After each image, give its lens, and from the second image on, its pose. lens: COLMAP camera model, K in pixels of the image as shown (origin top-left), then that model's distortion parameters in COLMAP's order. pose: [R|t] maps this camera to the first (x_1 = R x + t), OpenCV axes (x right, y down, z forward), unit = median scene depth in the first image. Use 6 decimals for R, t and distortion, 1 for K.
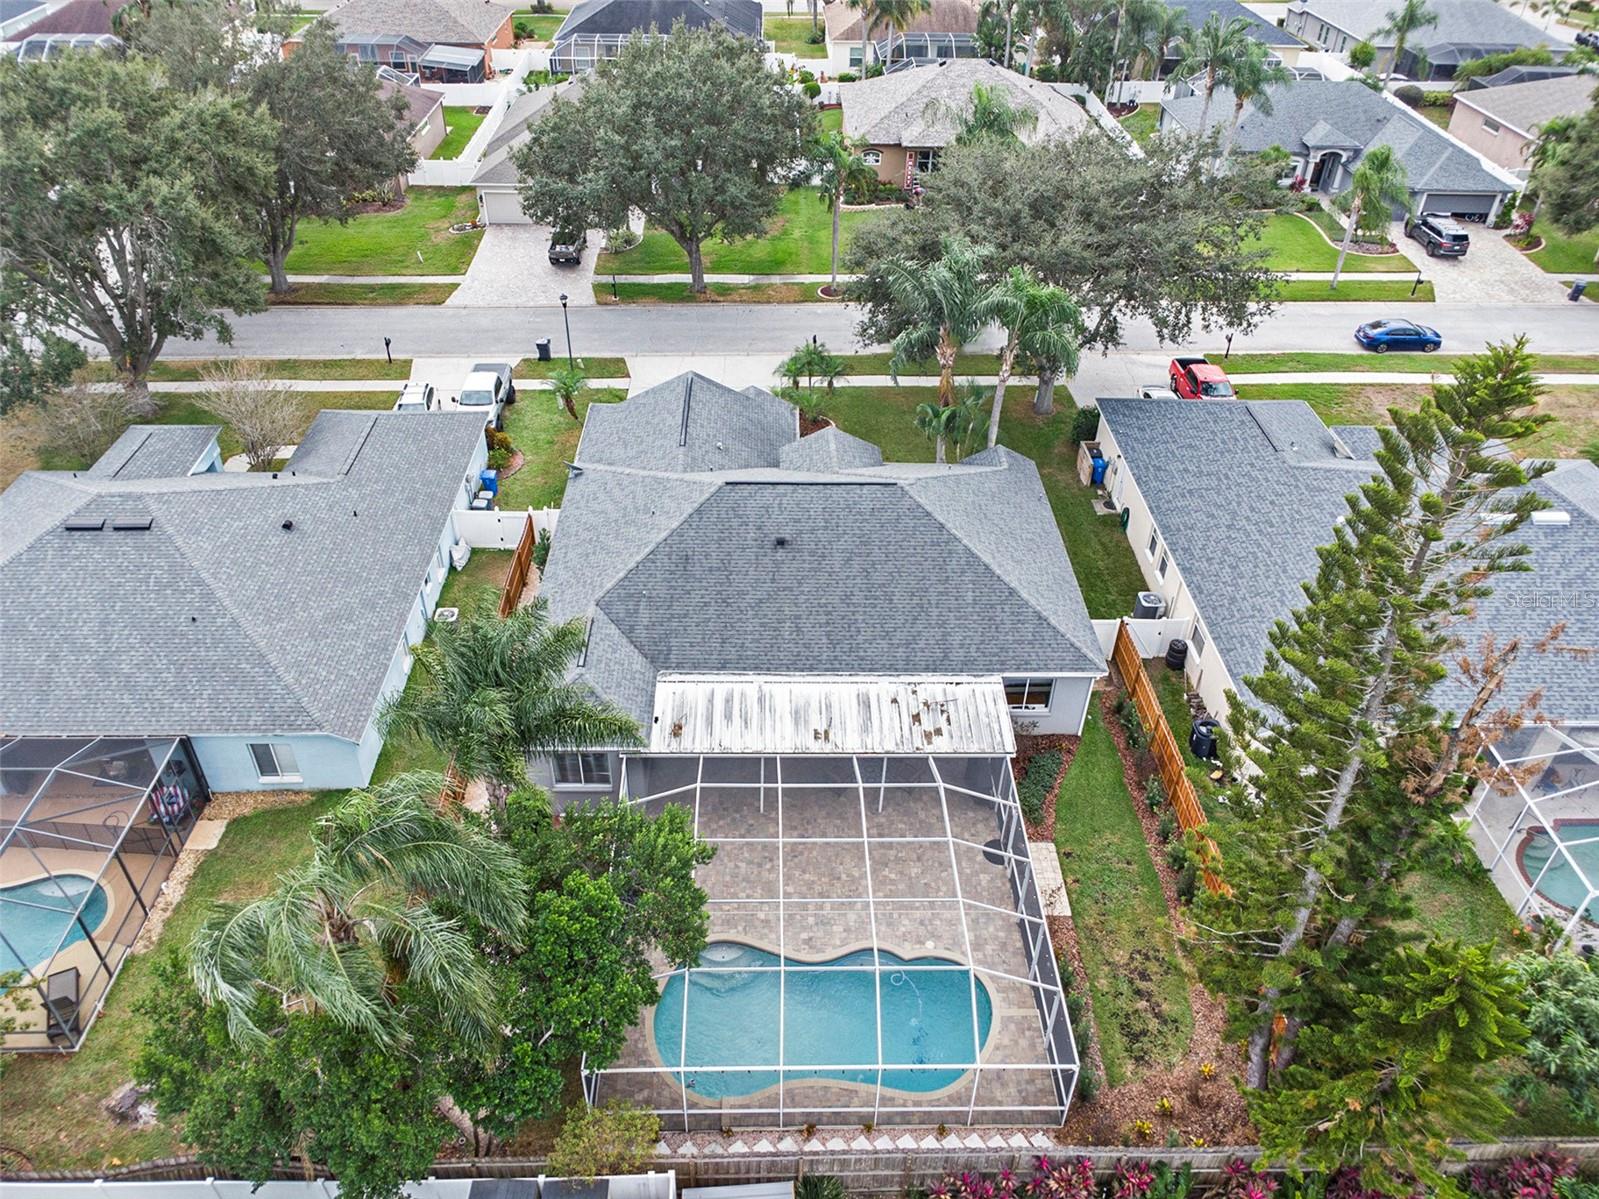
lens RADIAL K [[1161.6, 0, 795.9], [0, 1161.6, 601.1], [0, 0, 1]] dist [0.012554, -0.010581]
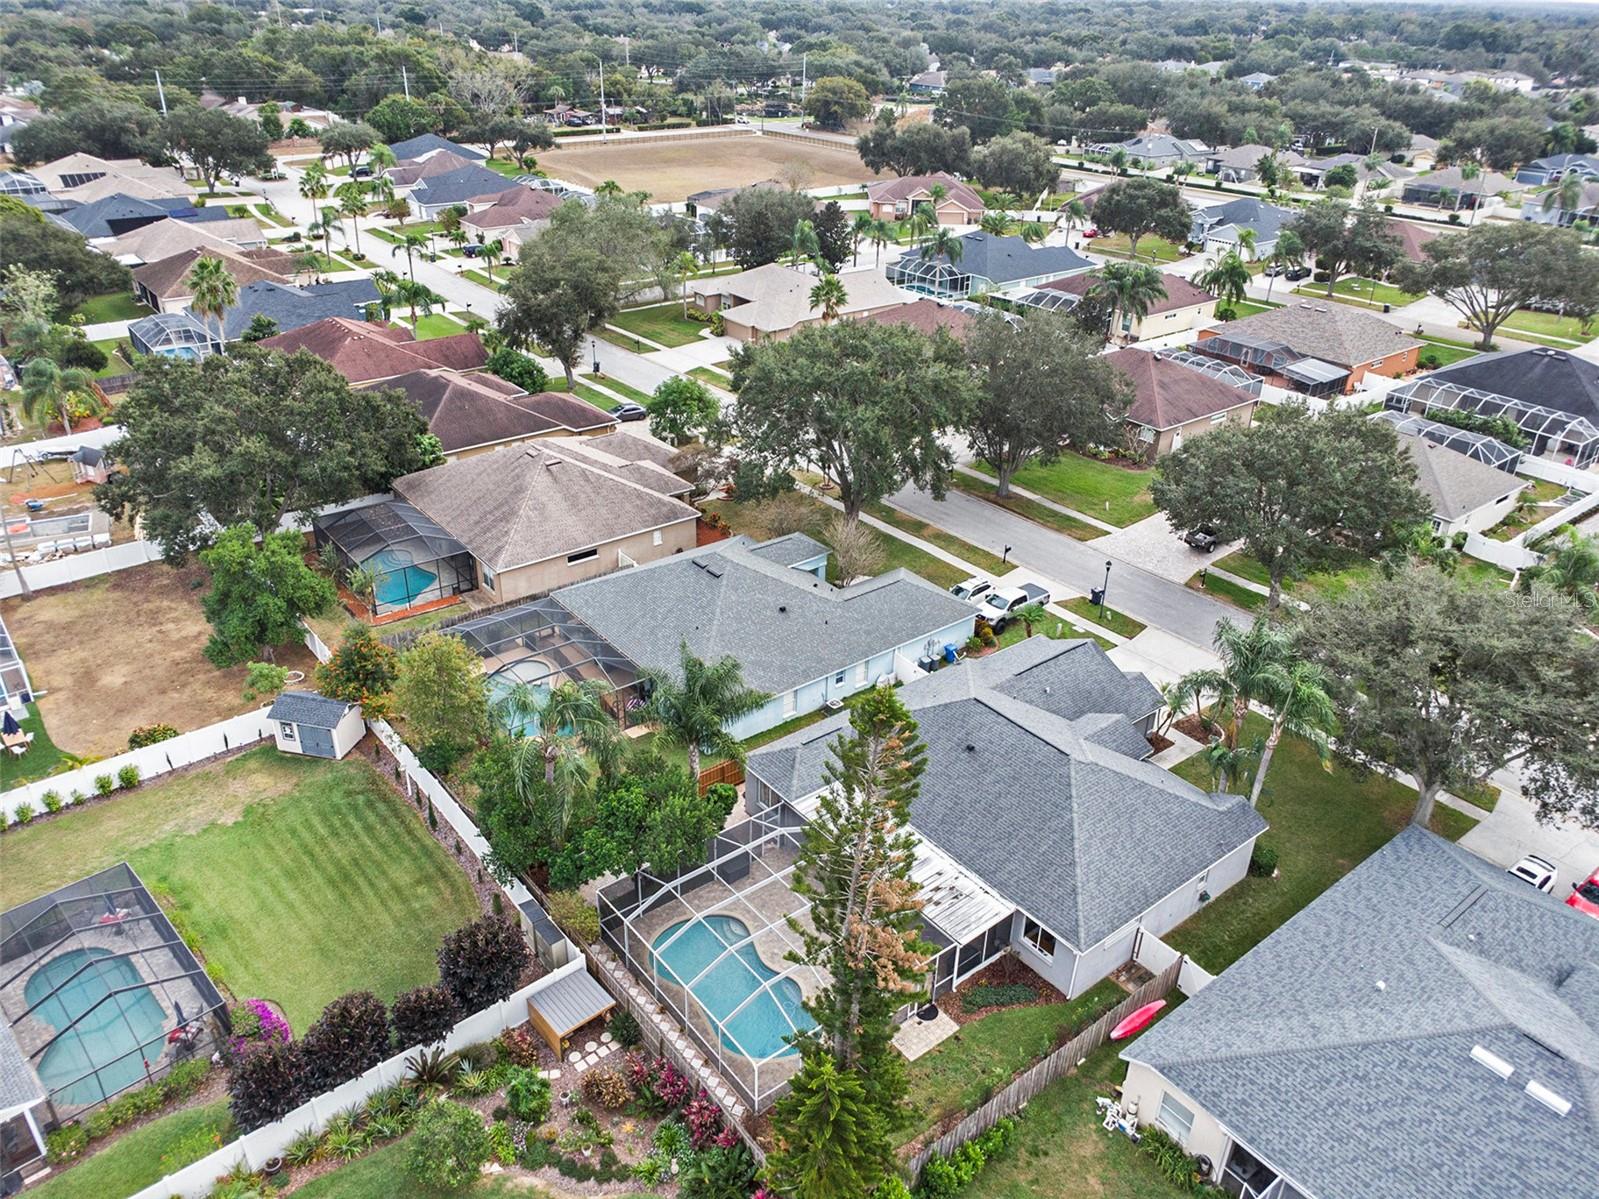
lens RADIAL K [[1161.6, 0, 795.9], [0, 1161.6, 601.1], [0, 0, 1]] dist [0.012554, -0.010581]
pose [[0.604068, 0.373282, -0.704104, 0.773339], [-0.492186, 0.869626, 0.038776, -0.154401], [0.626782, 0.323127, 0.709037, -0.183917]]
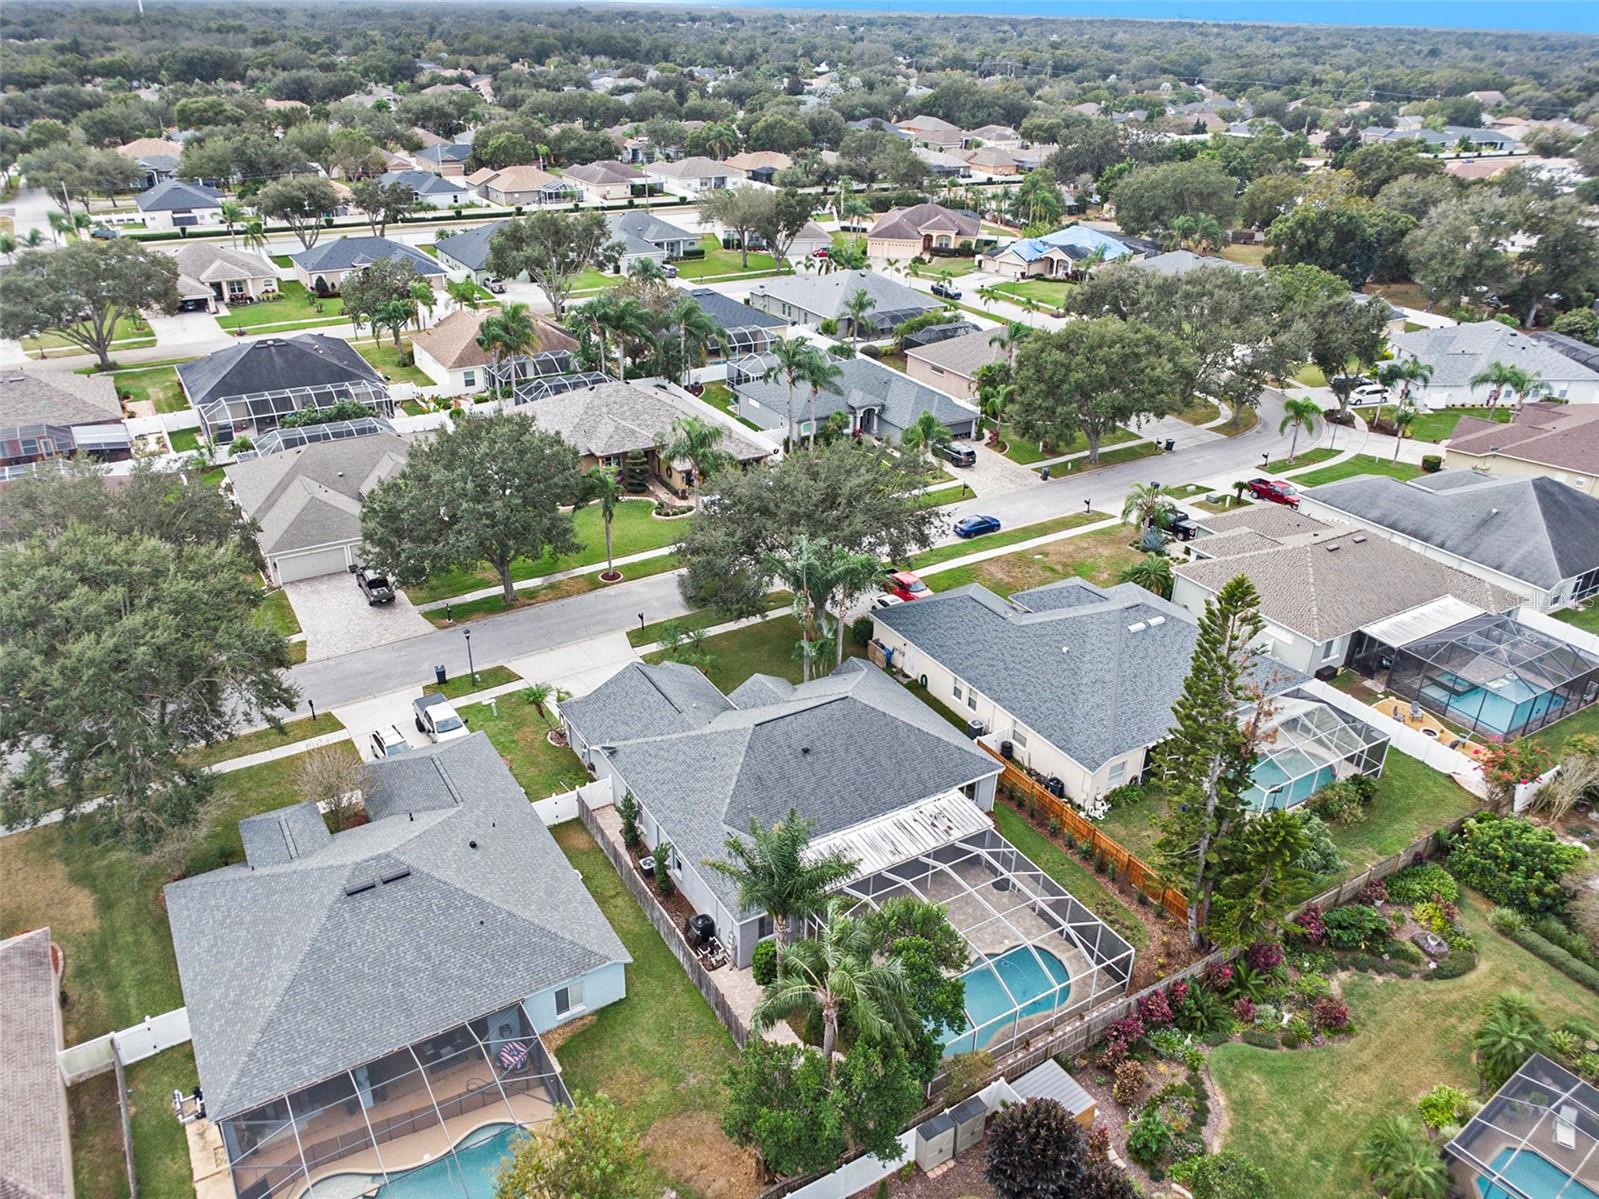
lens RADIAL K [[1161.6, 0, 795.9], [0, 1161.6, 601.1], [0, 0, 1]] dist [0.012554, -0.010581]
pose [[0.864182, -0.229124, 0.447986, -0.677221], [0.298631, 0.950102, -0.090138, -0.104015], [-0.404980, 0.211678, 0.889485, -0.436209]]
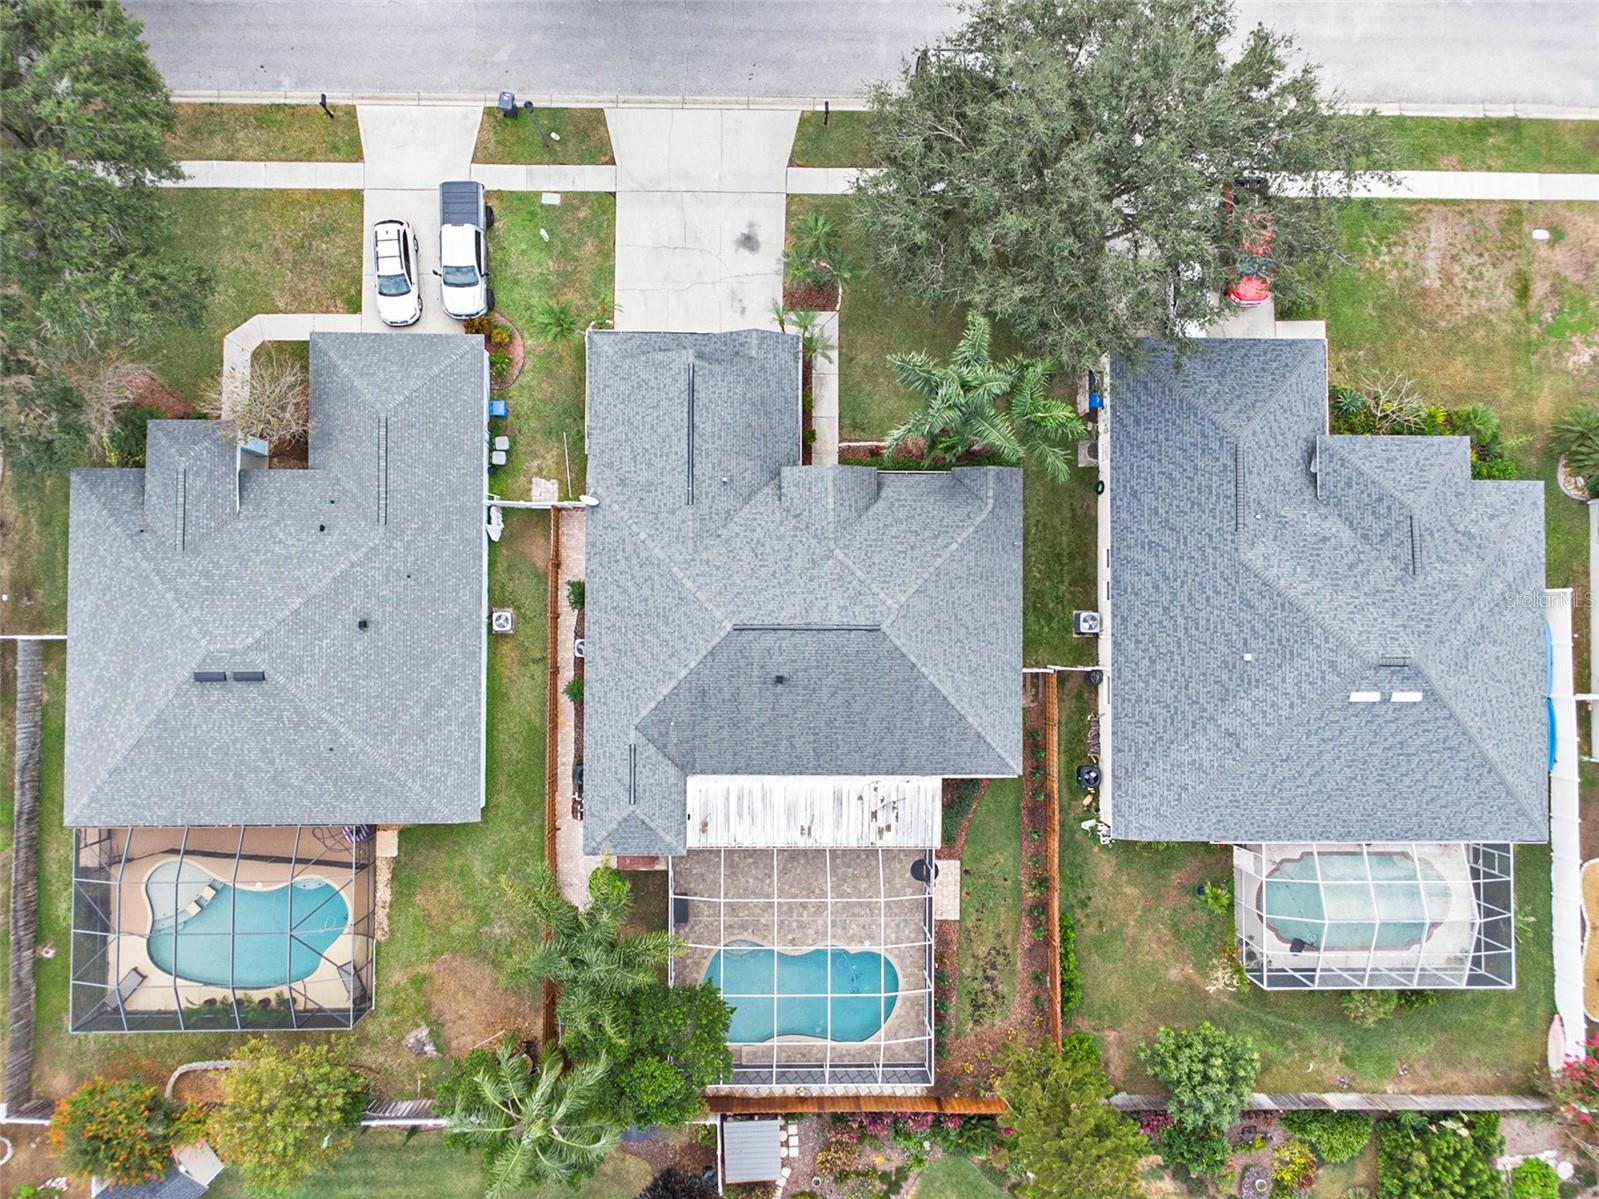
lens RADIAL K [[1161.6, 0, 795.9], [0, 1161.6, 601.1], [0, 0, 1]] dist [0.012554, -0.010581]
pose [[0.999614, 0.024597, 0.012915, -0.013923], [-0.025451, 0.624425, 0.780670, -1.047193], [0.011137, -0.780698, 0.624810, 0.296011]]
